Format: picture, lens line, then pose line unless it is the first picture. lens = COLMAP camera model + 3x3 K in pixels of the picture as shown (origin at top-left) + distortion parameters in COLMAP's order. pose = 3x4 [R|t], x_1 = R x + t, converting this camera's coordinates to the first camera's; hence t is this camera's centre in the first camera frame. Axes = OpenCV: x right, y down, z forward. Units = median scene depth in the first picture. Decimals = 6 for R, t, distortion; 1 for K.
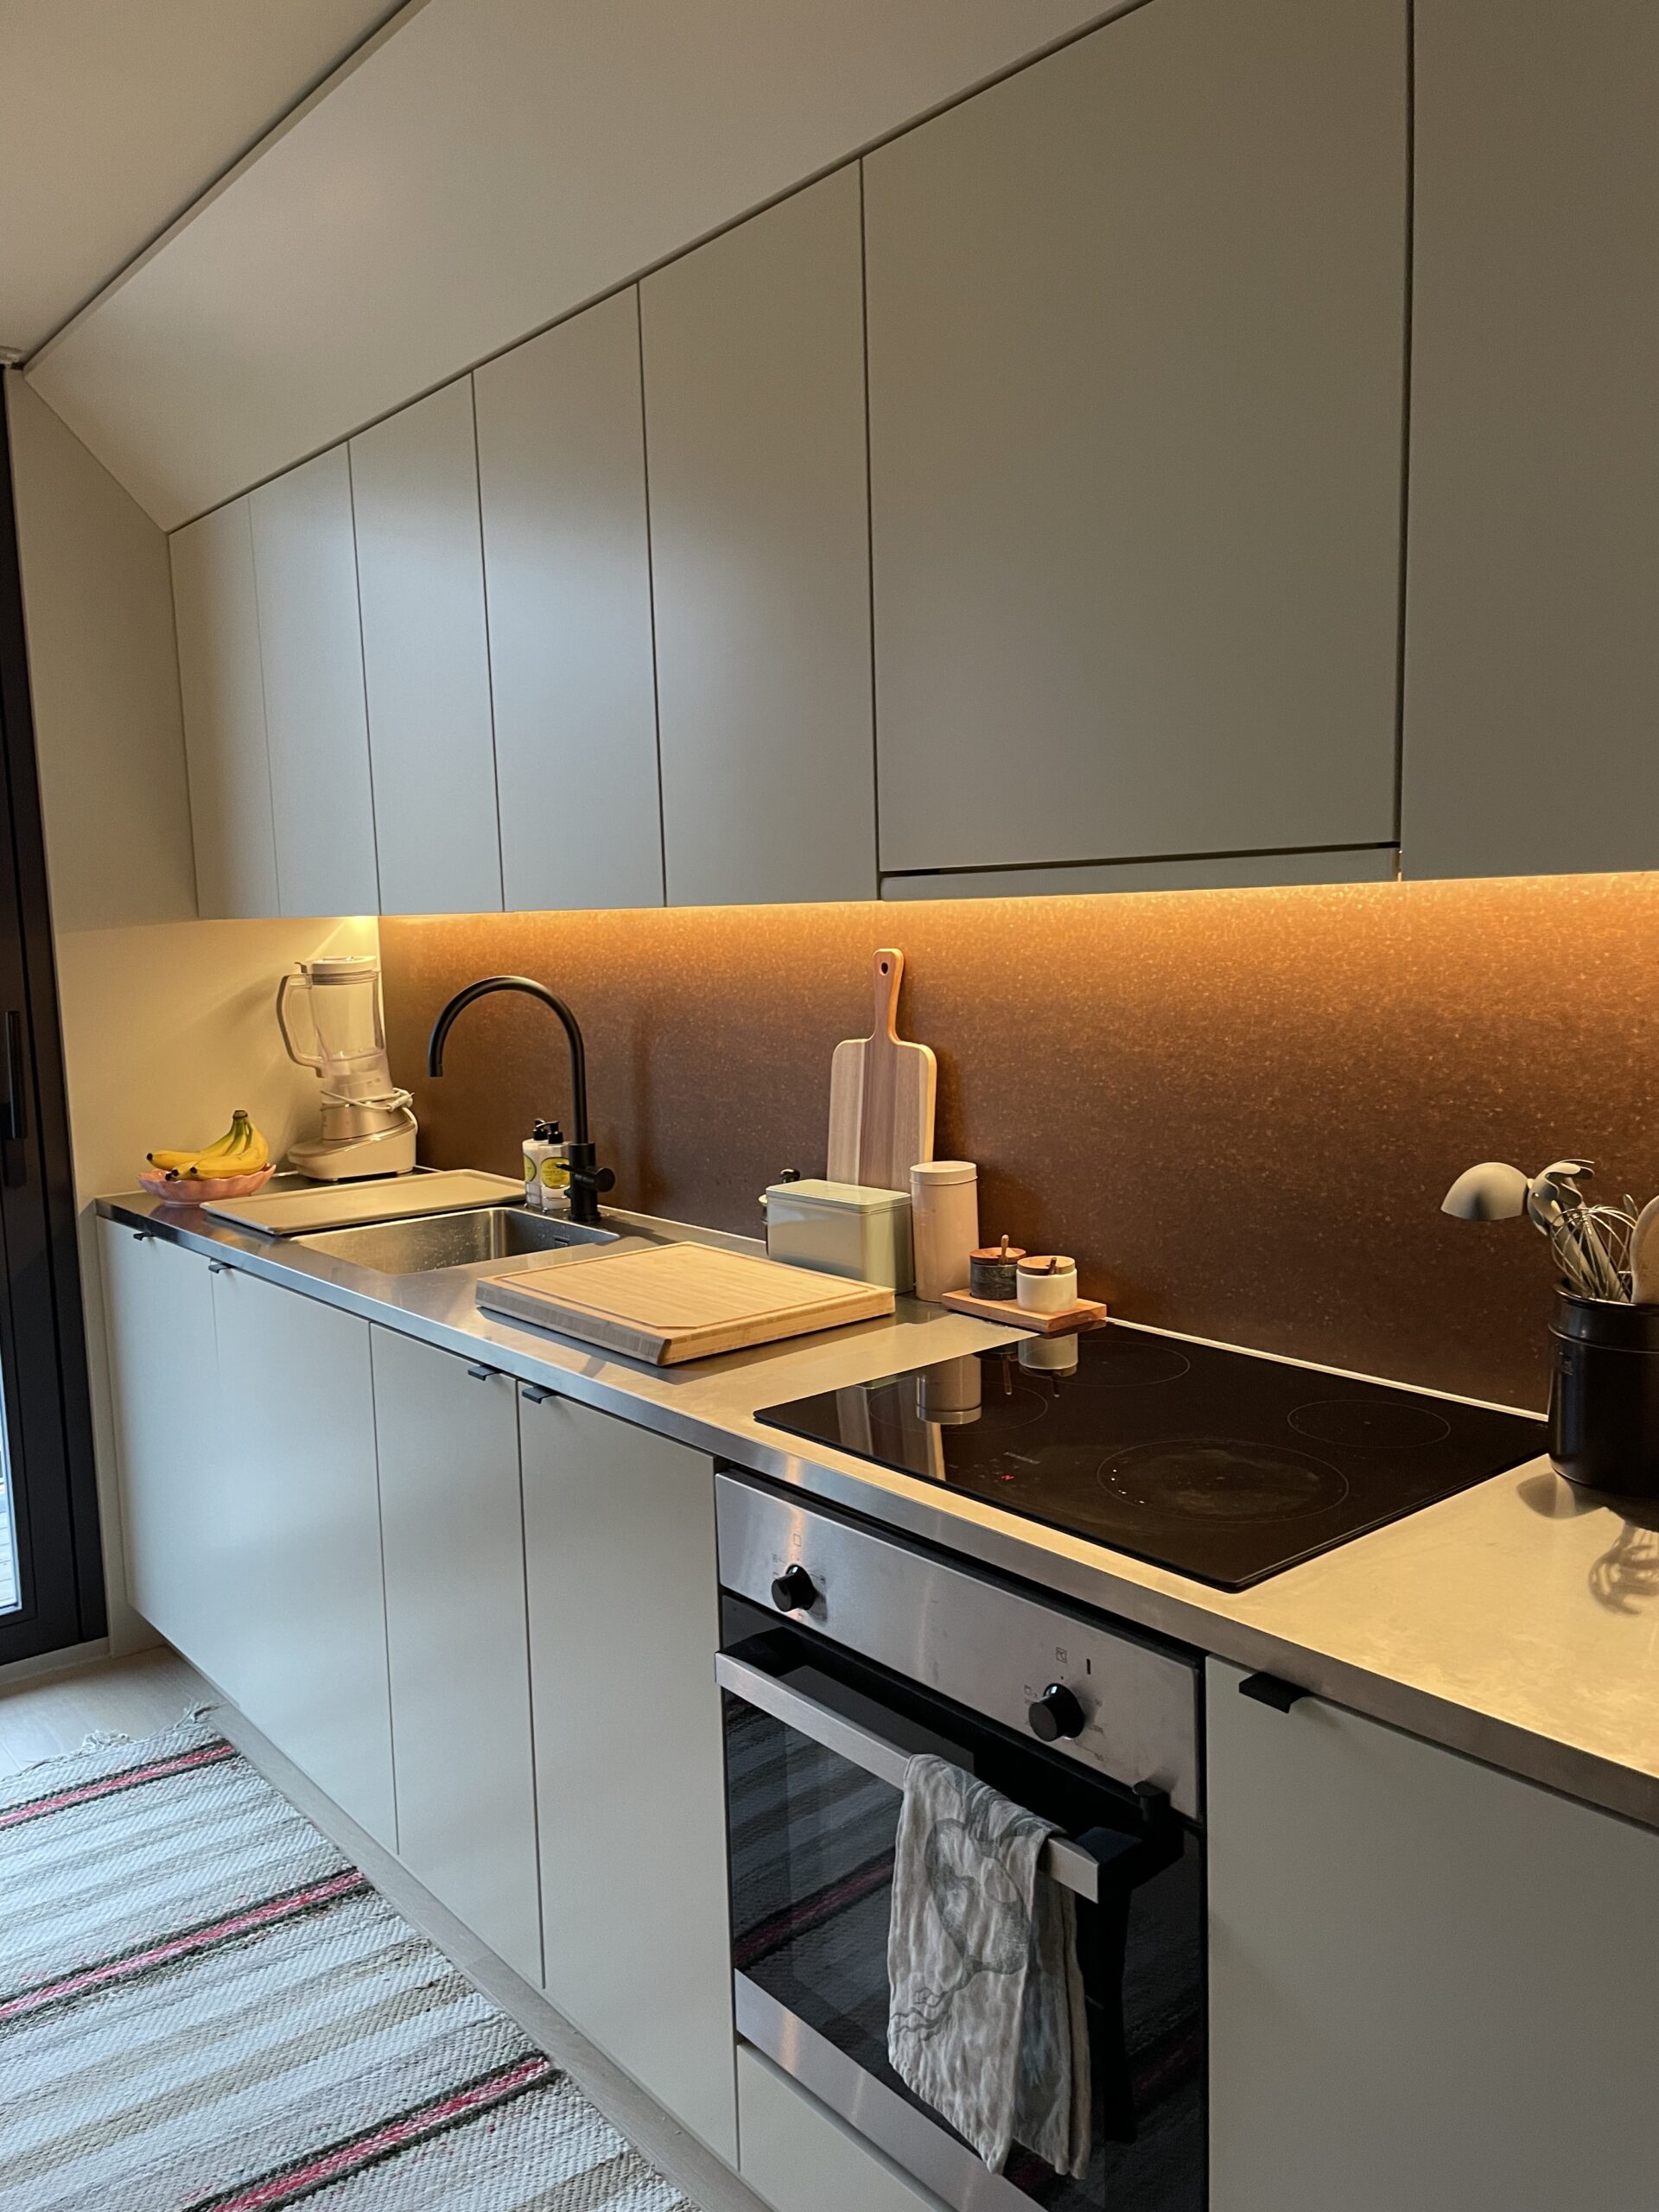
lens RADIAL K [[1673.3, 0, 830.3], [0, 1673.3, 1111.3], [0, 0, 1]] dist [0.014707, -0.000372]
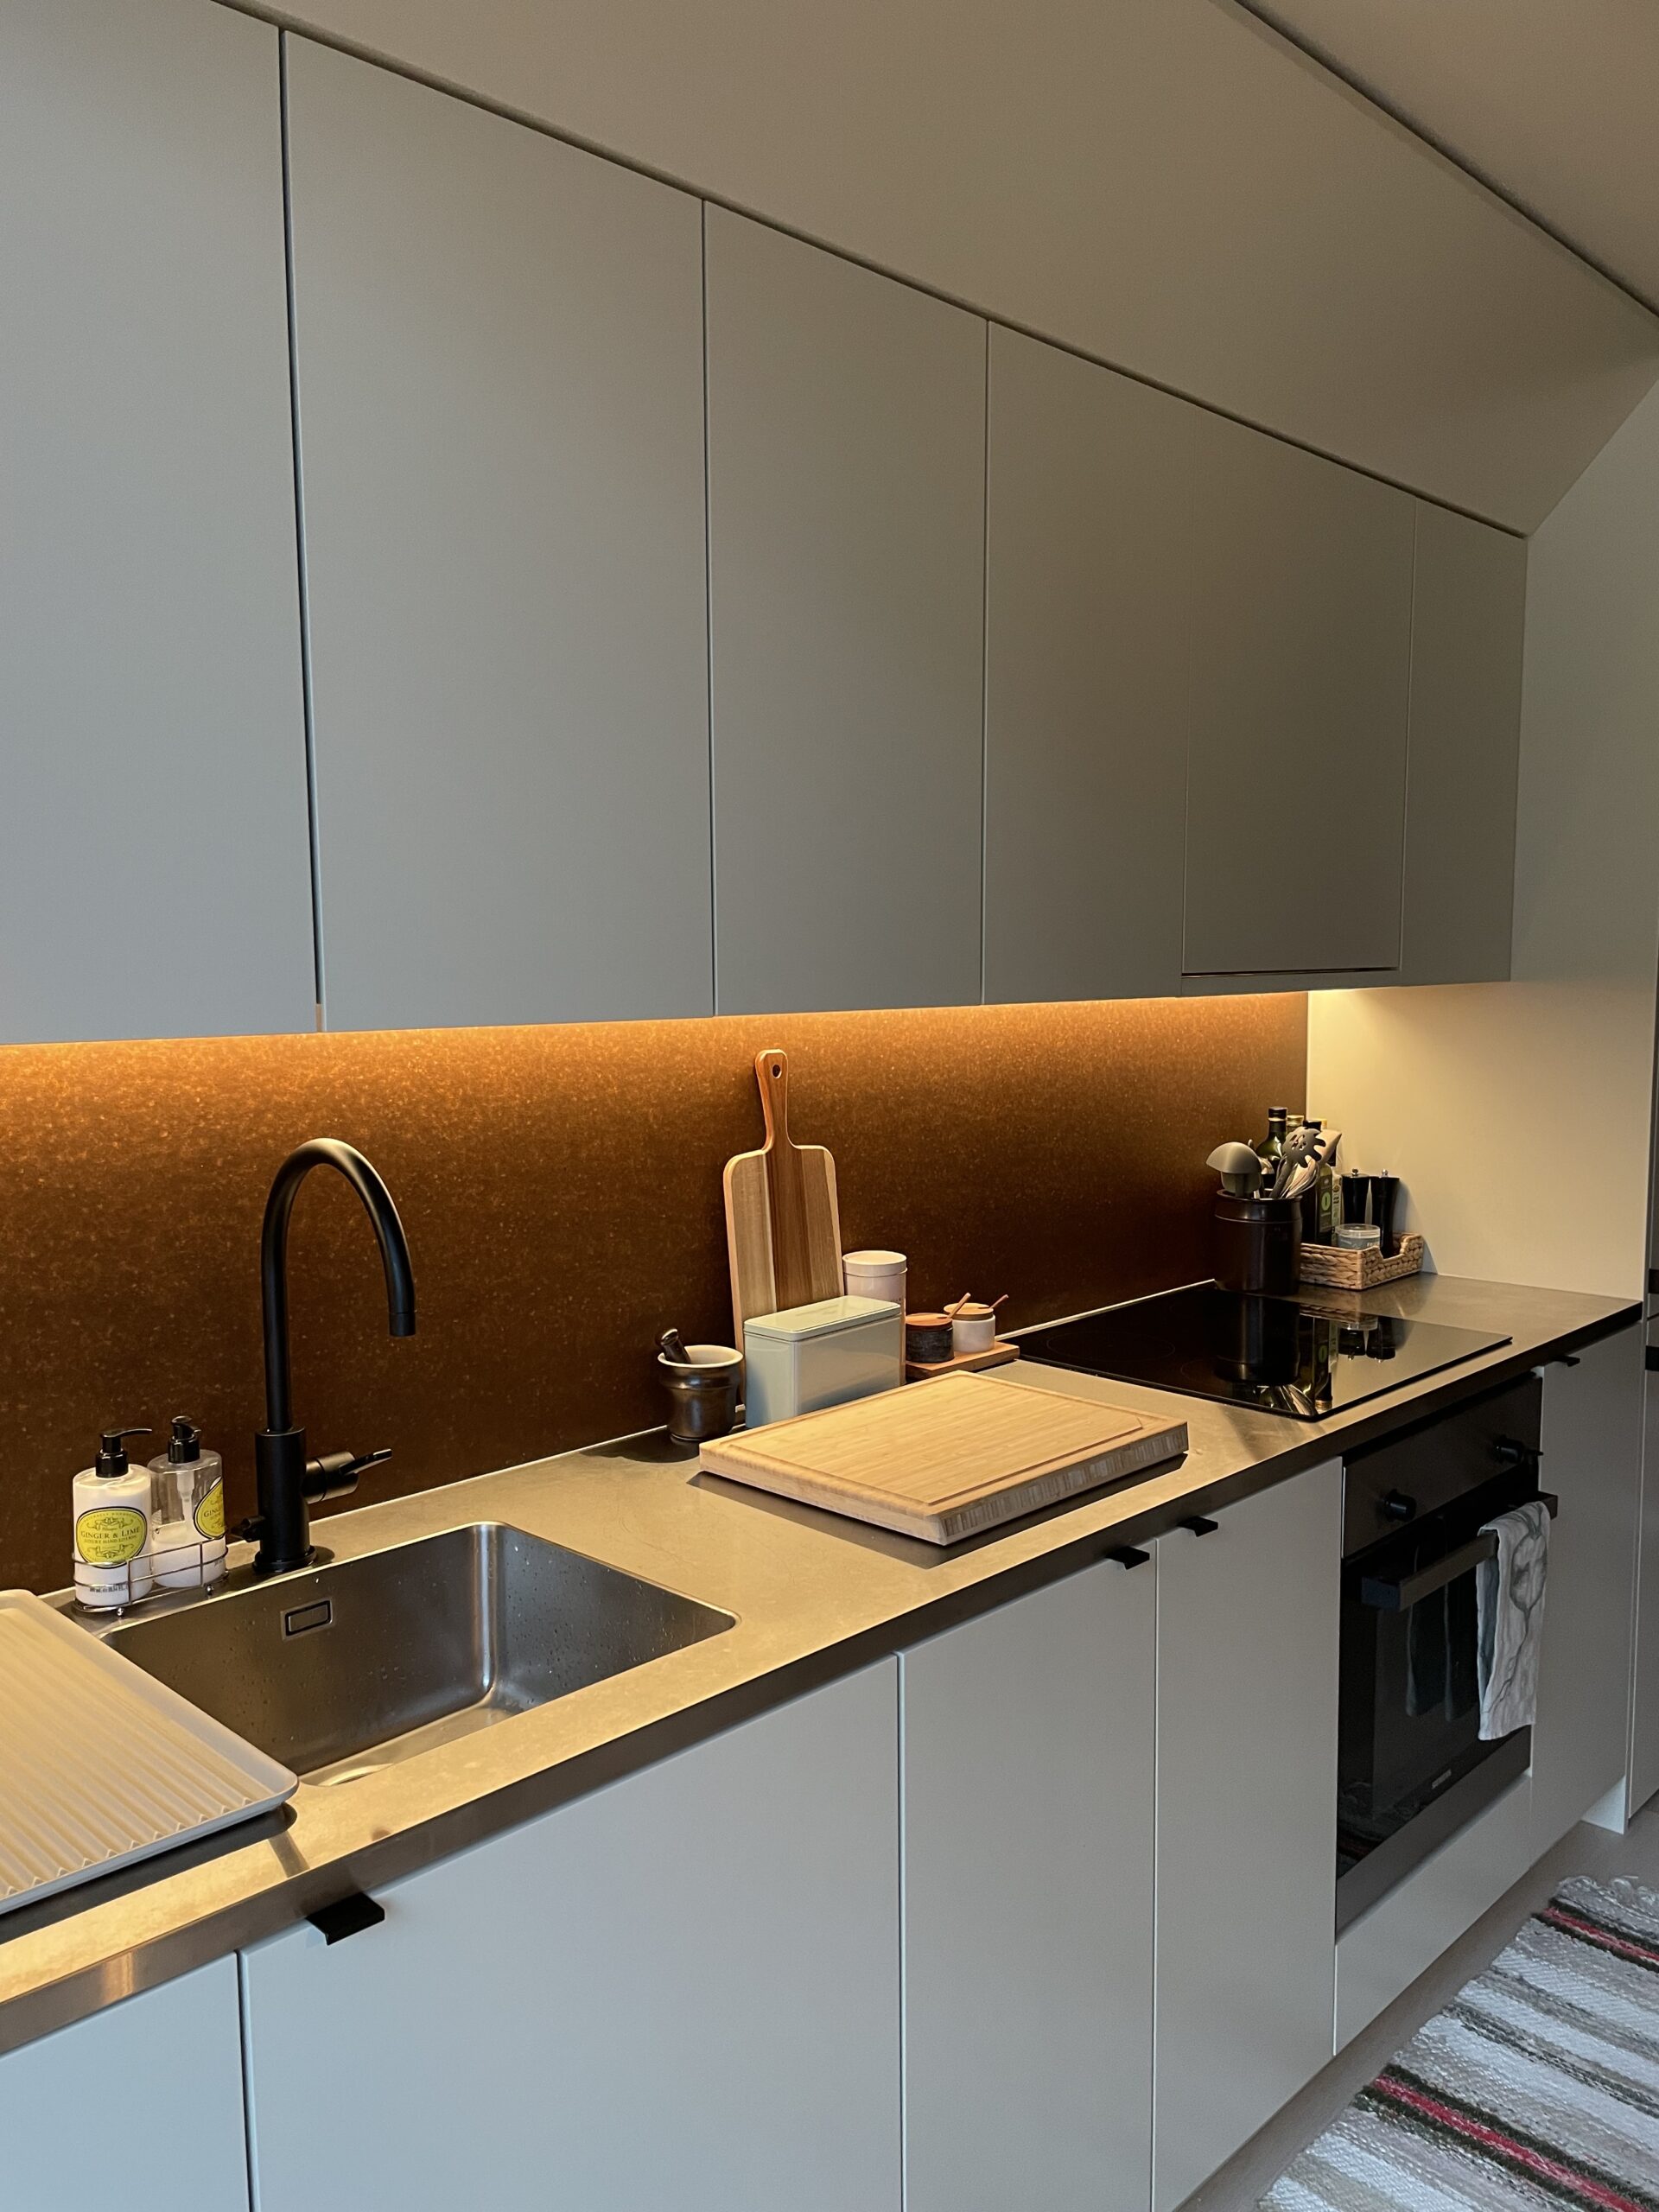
lens RADIAL K [[1673.3, 0, 831.5], [0, 1673.3, 1113.0], [0, 0, 1]] dist [0.014707, -0.000372]
pose [[-0.120842, -0.081668, 0.989307, -0.959852], [0.110664, 0.989289, 0.095184, -0.159093], [-0.986484, 0.120983, -0.110510, 1.160251]]
